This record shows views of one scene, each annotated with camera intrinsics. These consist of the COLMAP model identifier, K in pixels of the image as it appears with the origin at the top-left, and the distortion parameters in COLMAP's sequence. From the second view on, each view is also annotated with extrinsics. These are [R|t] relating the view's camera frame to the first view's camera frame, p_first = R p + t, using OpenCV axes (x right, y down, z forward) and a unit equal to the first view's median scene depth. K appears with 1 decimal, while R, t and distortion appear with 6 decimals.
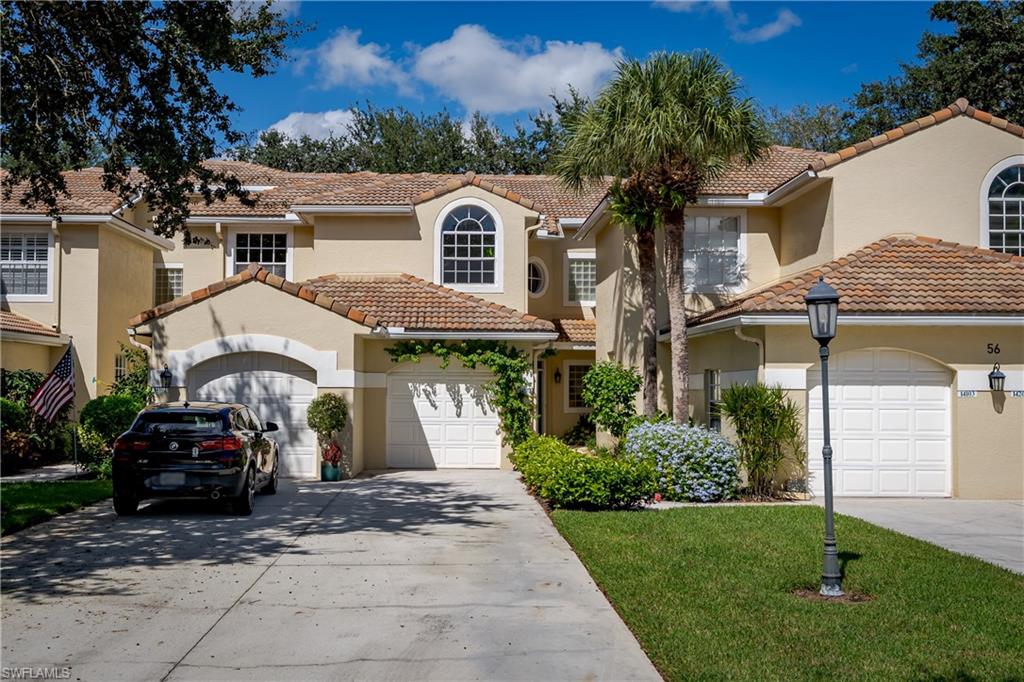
lens RADIAL K [[1116.2, 0, 455.3], [0, 1116.2, 342.4], [0, 0, 1]] dist [-0.002848, 0.008520]
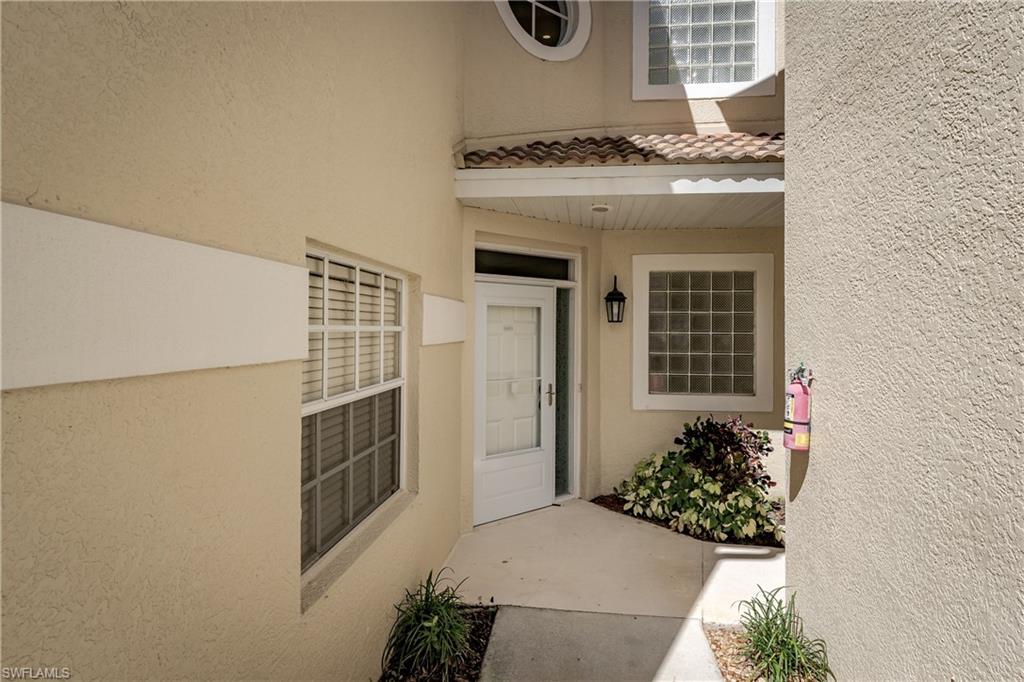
lens RADIAL K [[525.9, 0, 514.5], [0, 525.9, 324.5], [0, 0, 1]] dist [-0.001533, -0.000096]
pose [[0.991880, 0.000737, -0.127175, 0.111718], [0.003806, 0.999363, 0.035474, 0.042792], [0.127120, -0.035670, 0.991246, 1.145359]]
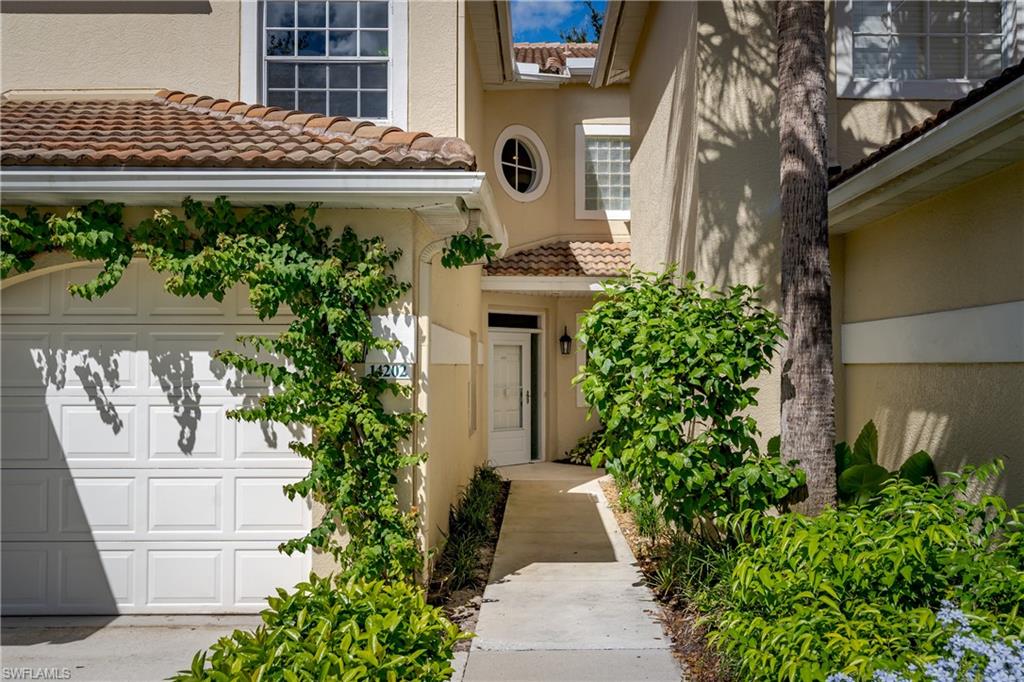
lens RADIAL K [[860.6, 0, 557.6], [0, 860.6, 358.6], [0, 0, 1]] dist [0.009813, 0.003797]
pose [[0.999686, -0.006027, 0.024324, 0.105248], [0.005194, 0.999403, 0.034142, 0.032530], [-0.024515, -0.034005, 0.999121, 0.770738]]
